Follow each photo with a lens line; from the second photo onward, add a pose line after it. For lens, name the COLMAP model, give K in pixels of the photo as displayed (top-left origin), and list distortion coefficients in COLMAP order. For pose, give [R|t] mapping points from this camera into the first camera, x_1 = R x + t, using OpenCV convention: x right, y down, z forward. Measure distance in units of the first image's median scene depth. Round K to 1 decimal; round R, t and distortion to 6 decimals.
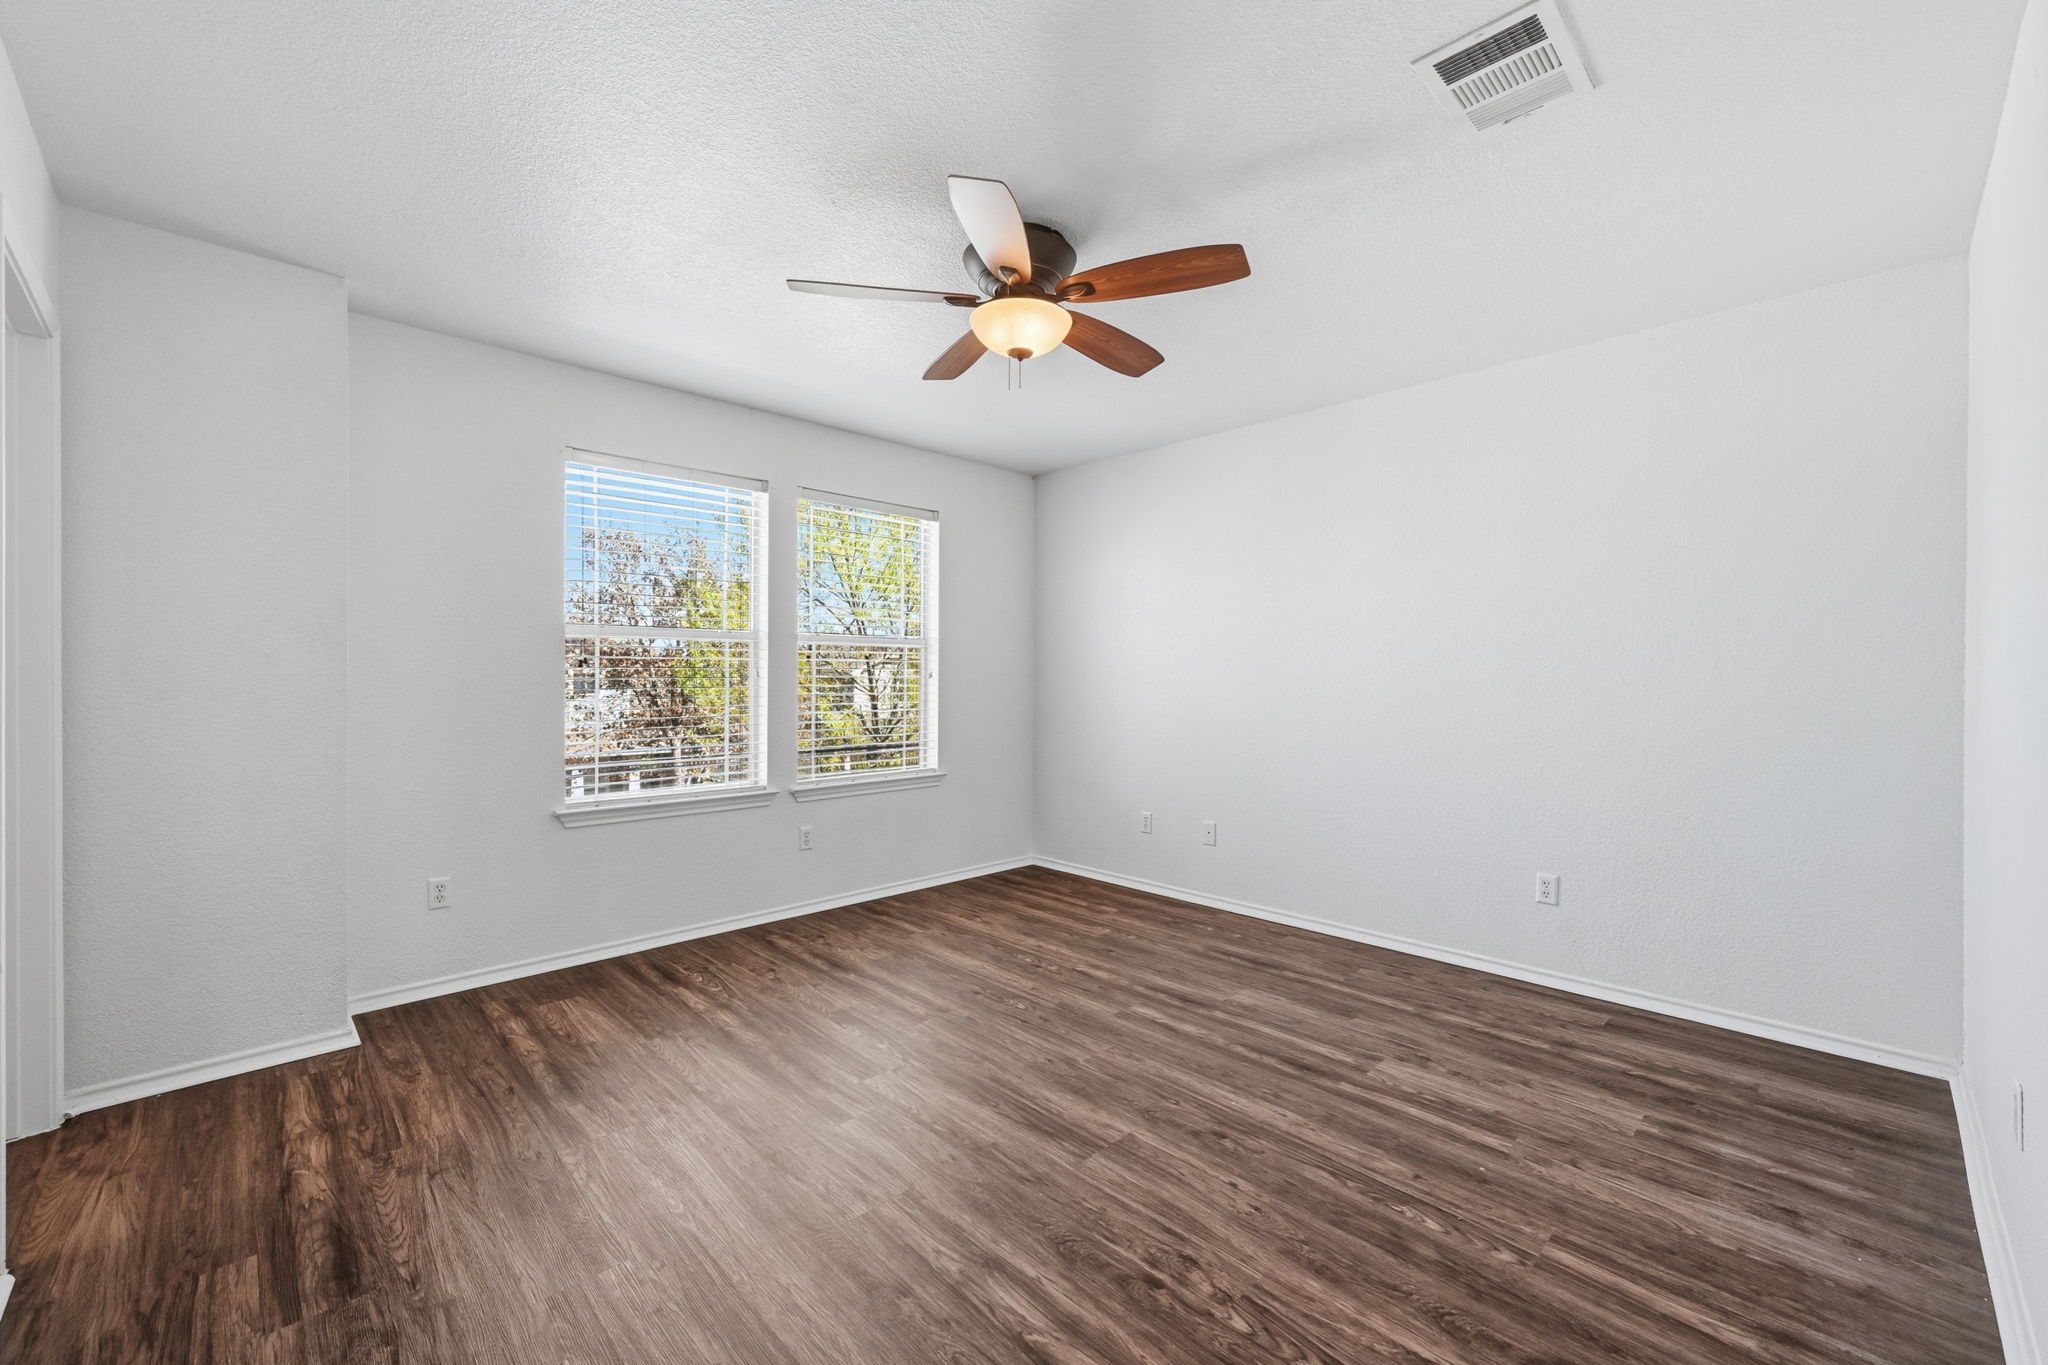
lens RADIAL K [[818.5, 0, 1028.6], [0, 818.5, 677.8], [0, 0, 1]] dist [-0.001960, -0.000208]
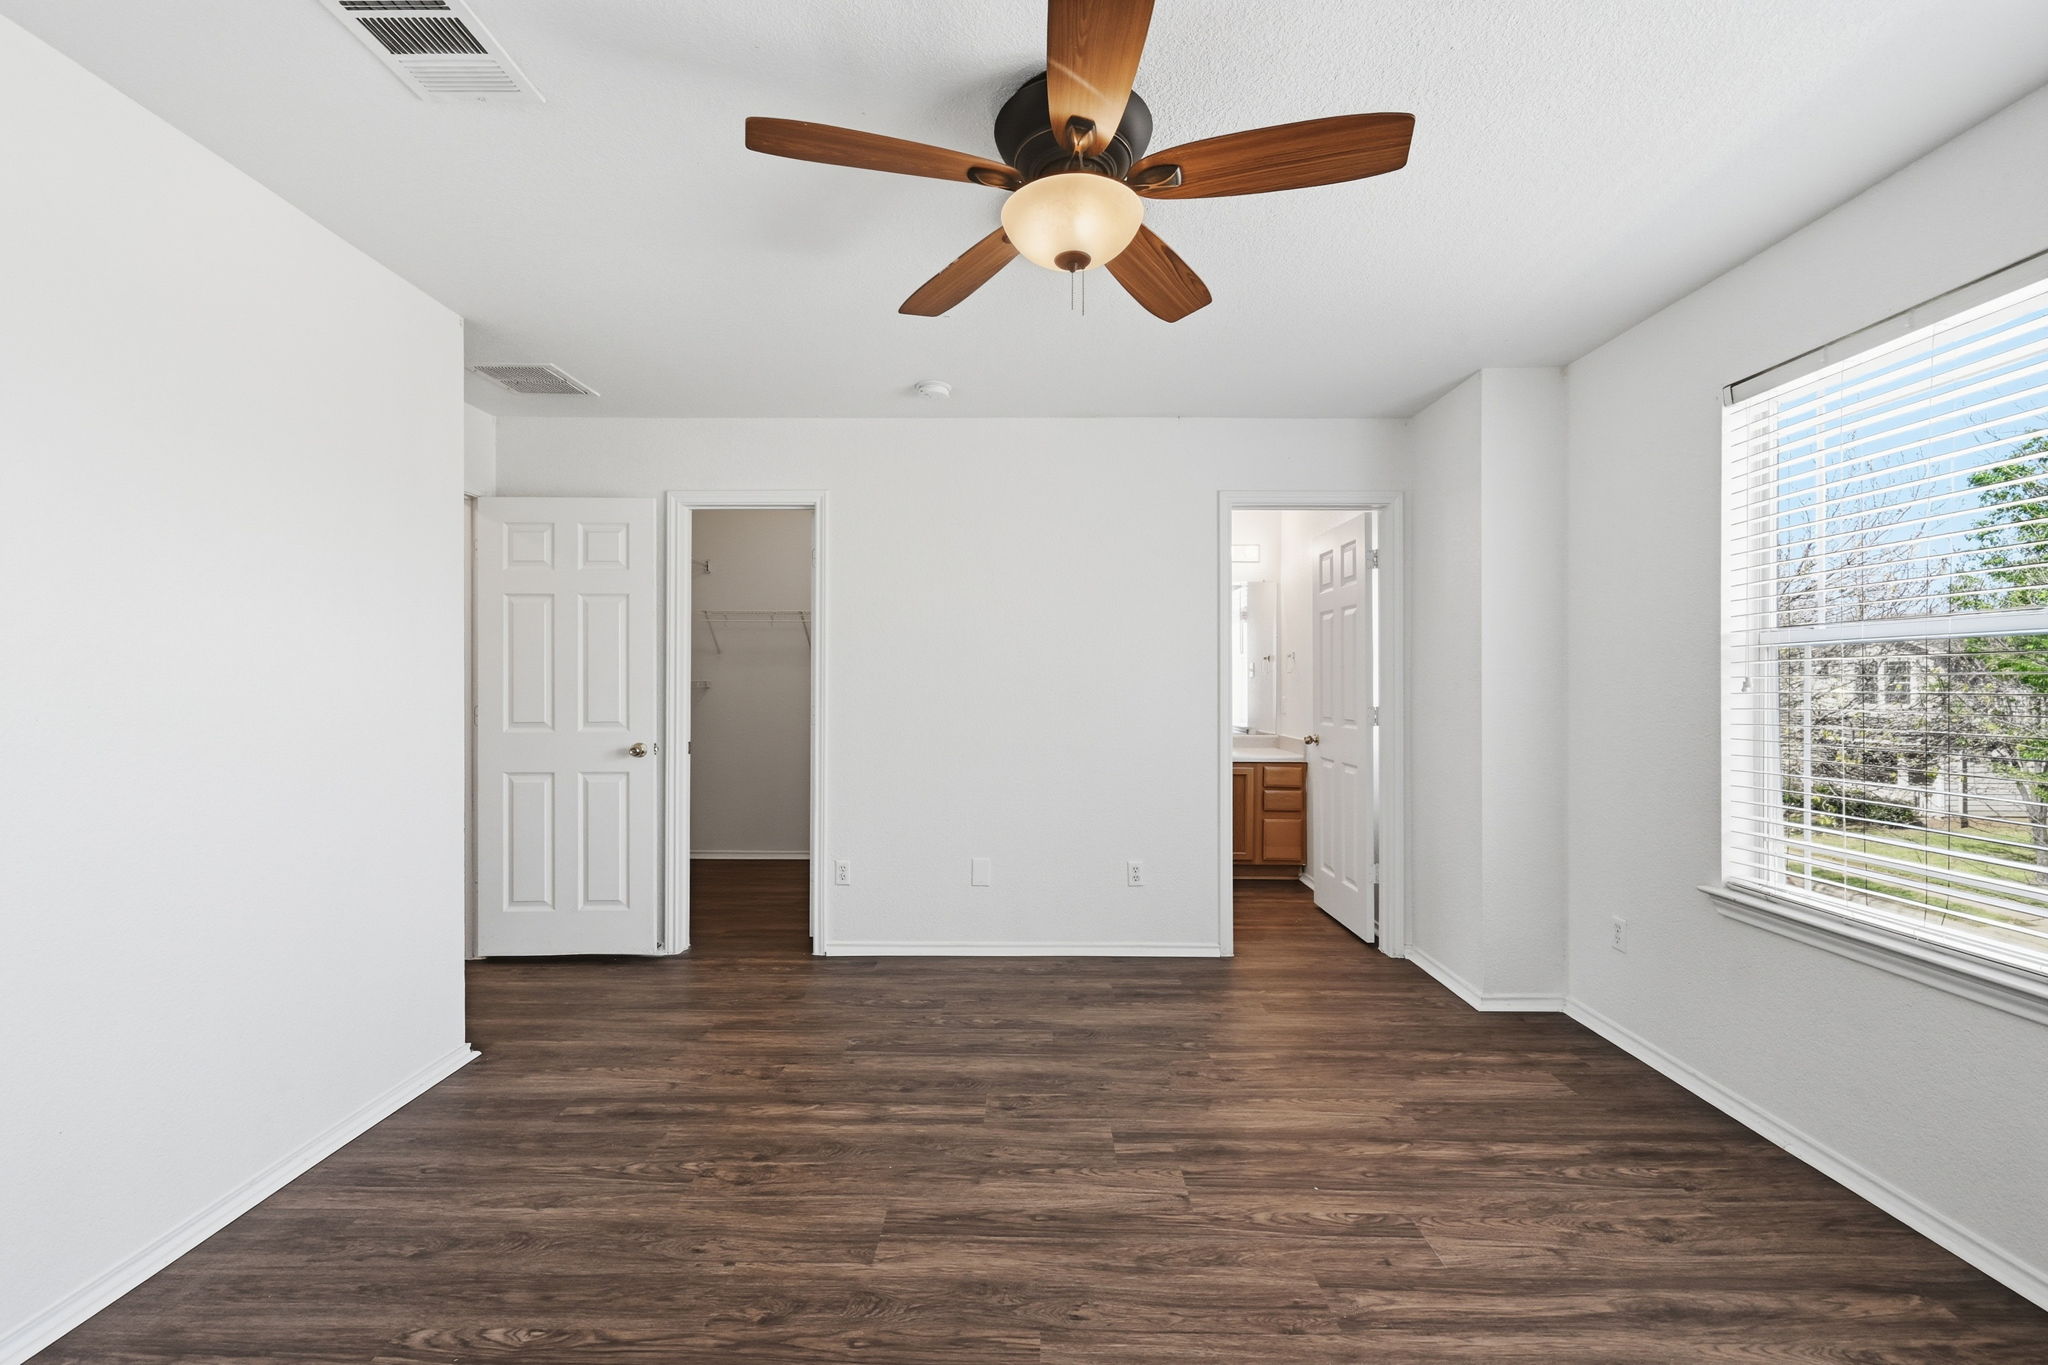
lens RADIAL K [[818.5, 0, 1015.4], [0, 818.5, 678.4], [0, 0, 1]] dist [-0.001960, -0.000208]
pose [[-0.709027, -0.006692, -0.705149, 0.628739], [-0.005469, 0.999977, -0.003991, -0.027408], [0.705160, 0.001027, -0.709048, 1.753543]]
